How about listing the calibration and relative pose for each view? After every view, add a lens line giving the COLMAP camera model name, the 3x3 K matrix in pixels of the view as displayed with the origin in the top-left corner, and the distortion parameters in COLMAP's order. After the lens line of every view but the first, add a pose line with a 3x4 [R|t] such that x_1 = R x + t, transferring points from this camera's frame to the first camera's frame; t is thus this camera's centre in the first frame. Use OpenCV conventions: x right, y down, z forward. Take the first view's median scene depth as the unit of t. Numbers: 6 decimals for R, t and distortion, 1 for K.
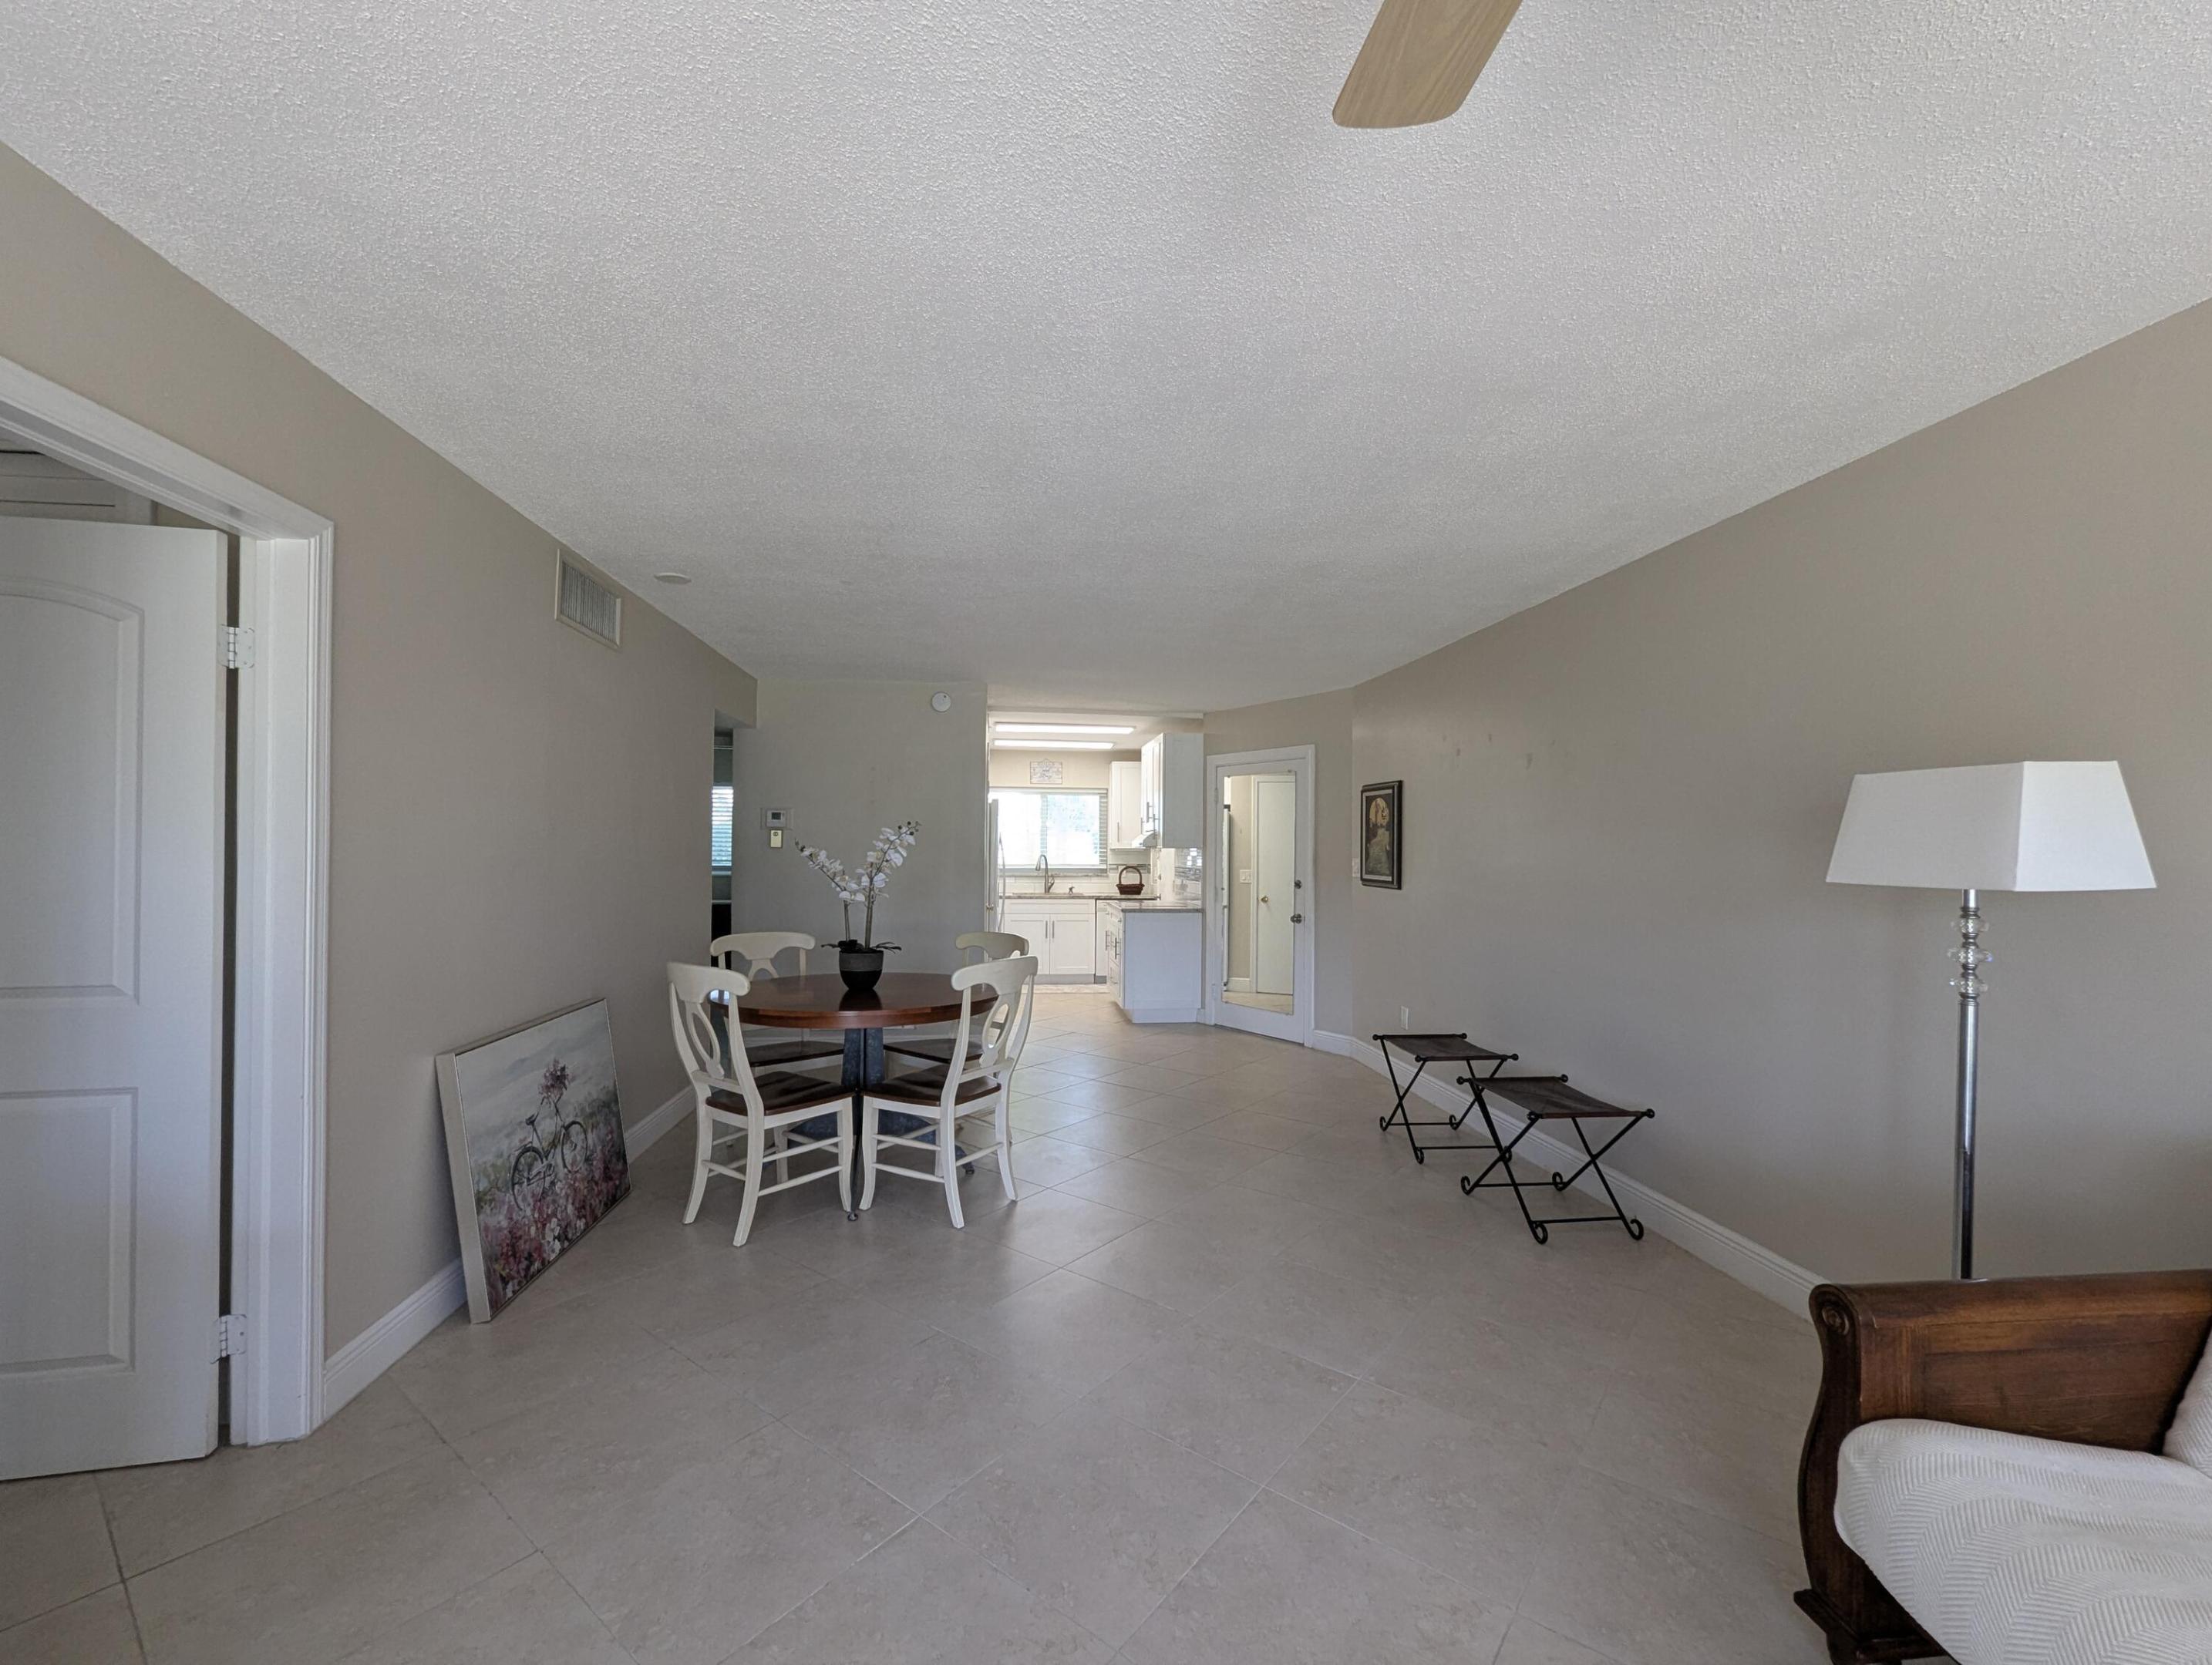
lens RADIAL K [[918.7, 0, 1108.7], [0, 918.7, 840.9], [0, 0, 1]] dist [-0.002836, -0.000403]
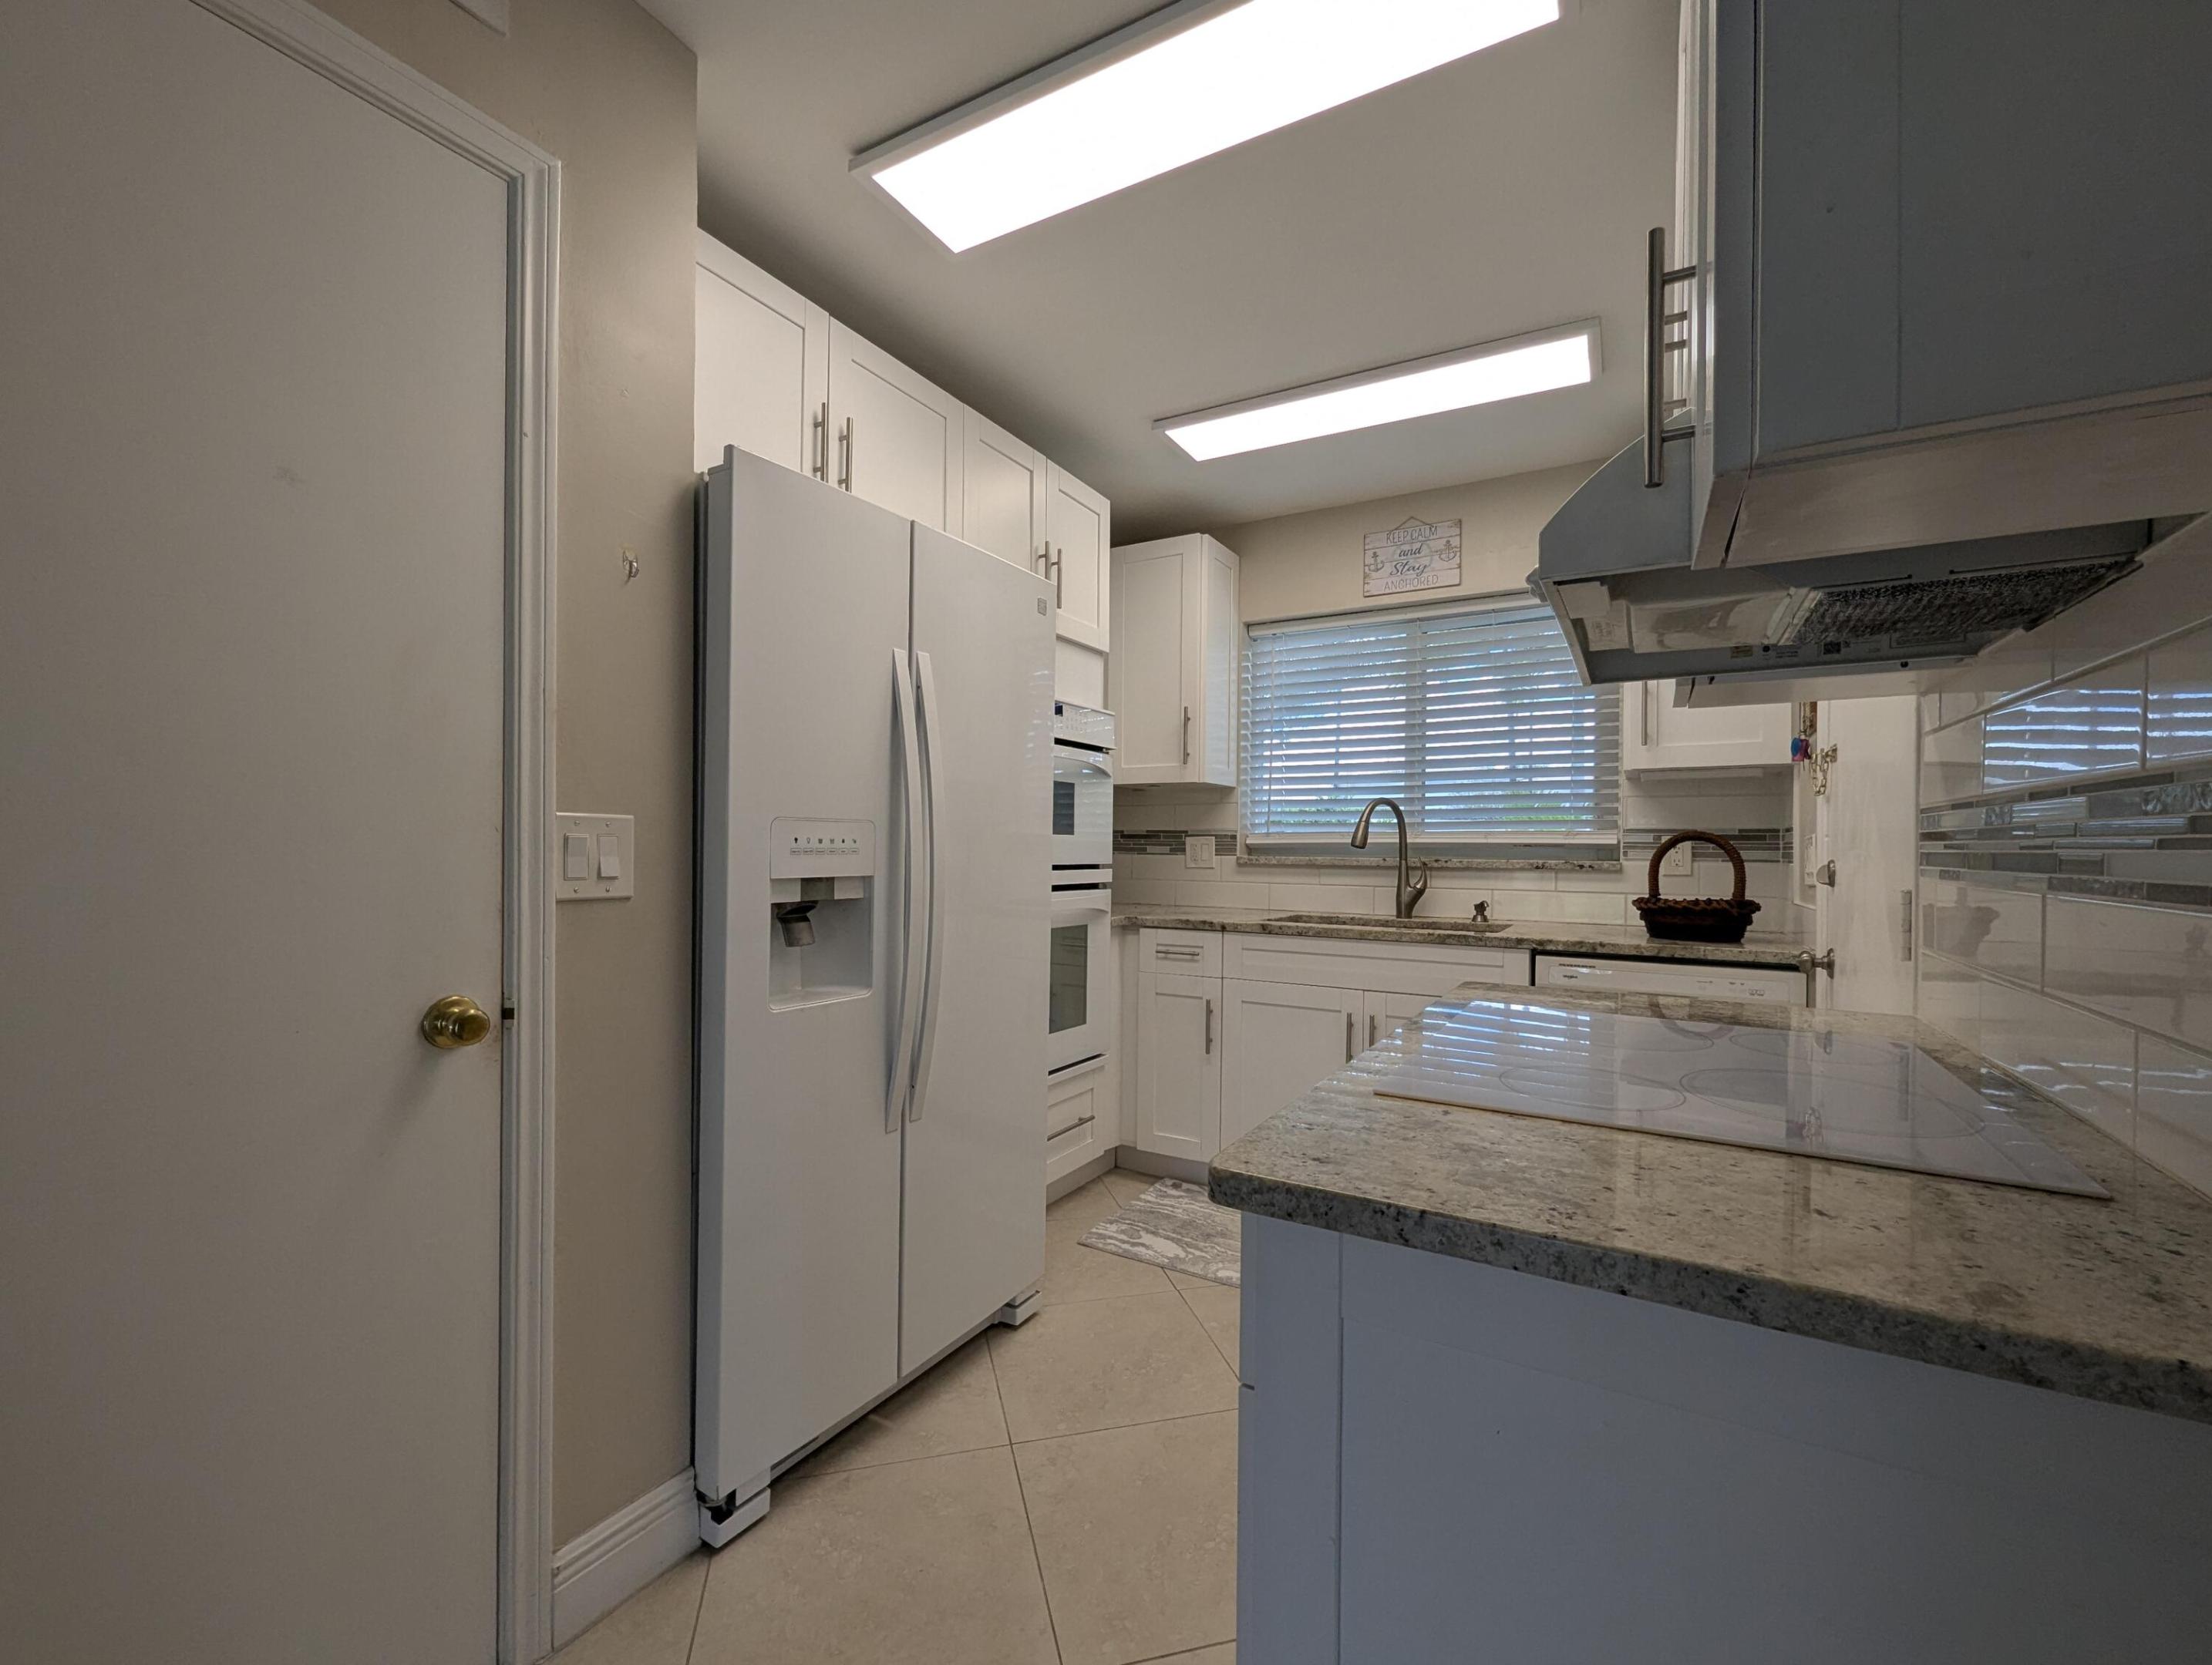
lens RADIAL K [[918.7, 0, 1104.0], [0, 918.7, 834.4], [0, 0, 1]] dist [-0.002836, -0.000403]
pose [[0.790369, -0.006039, -0.612601, 0.075758], [0.002825, 0.999977, -0.006214, 0.043852], [0.612624, 0.003181, 0.790368, 1.032242]]
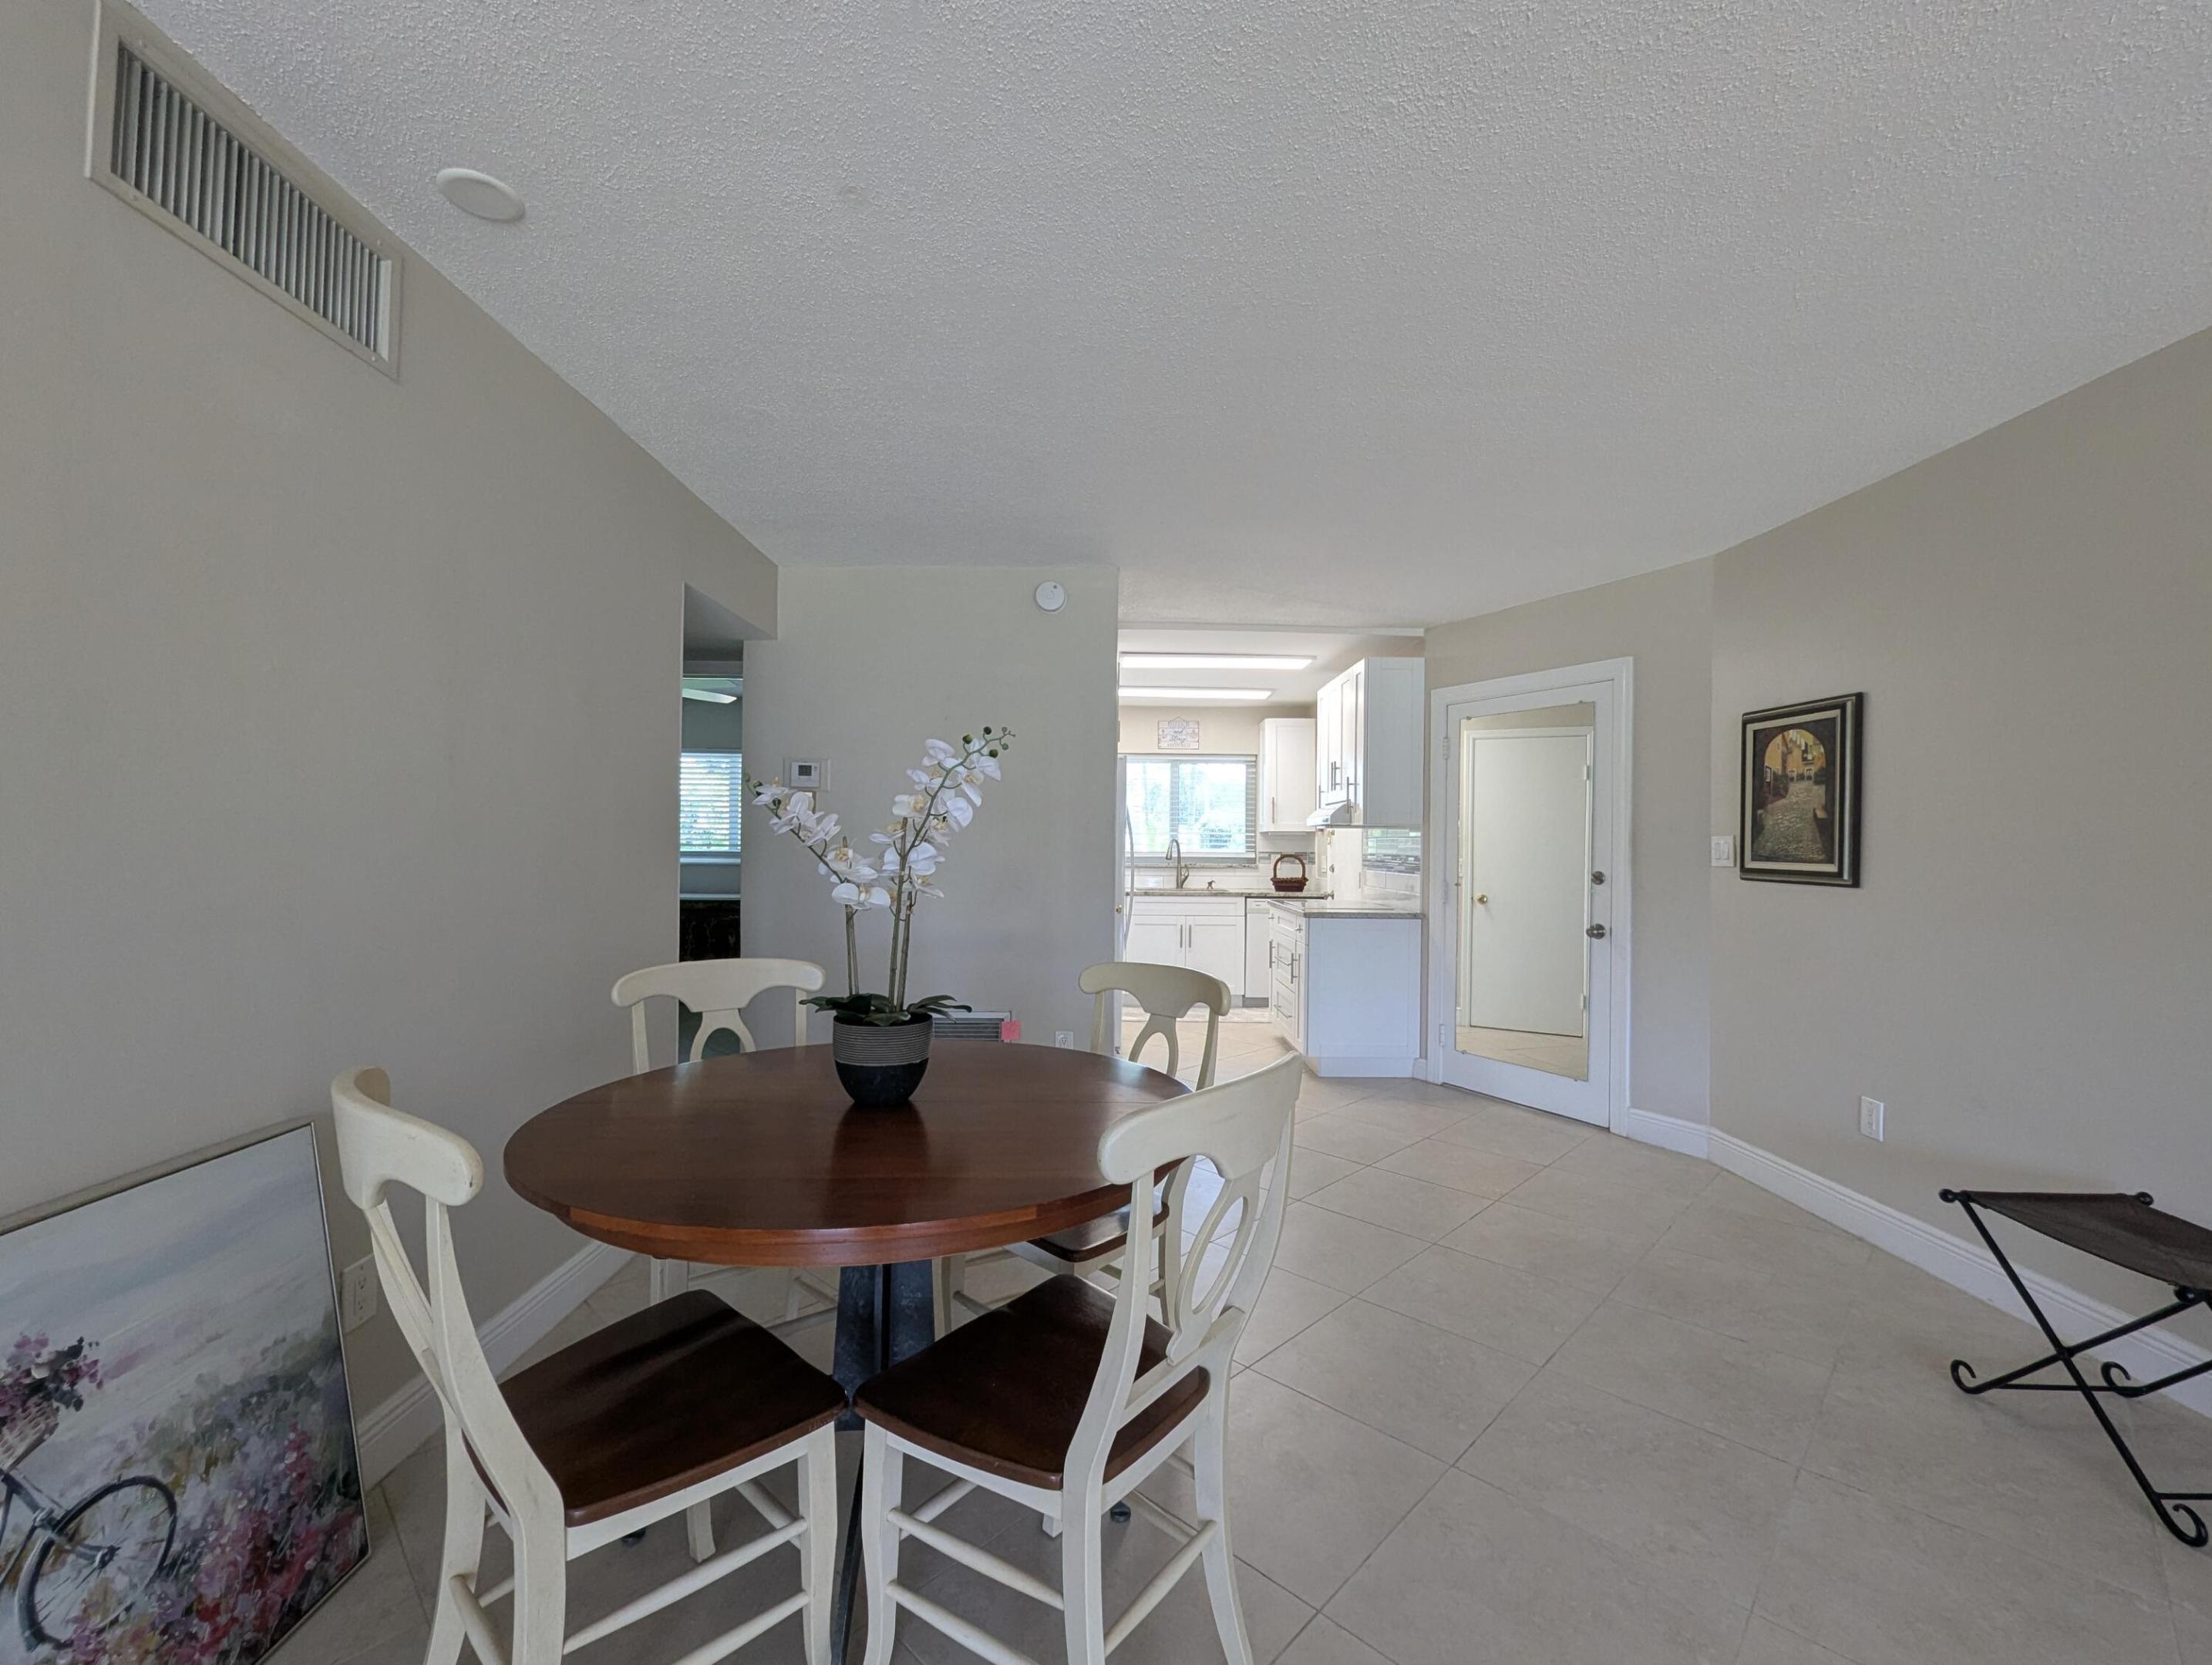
lens RADIAL K [[918.7, 0, 1105.9], [0, 918.7, 830.1], [0, 0, 1]] dist [-0.002836, -0.000403]
pose [[0.993822, -0.000435, -0.110984, -0.065185], [-0.000289, 0.999979, -0.006507, 0.018396], [0.110984, 0.006499, 0.993801, 0.330634]]
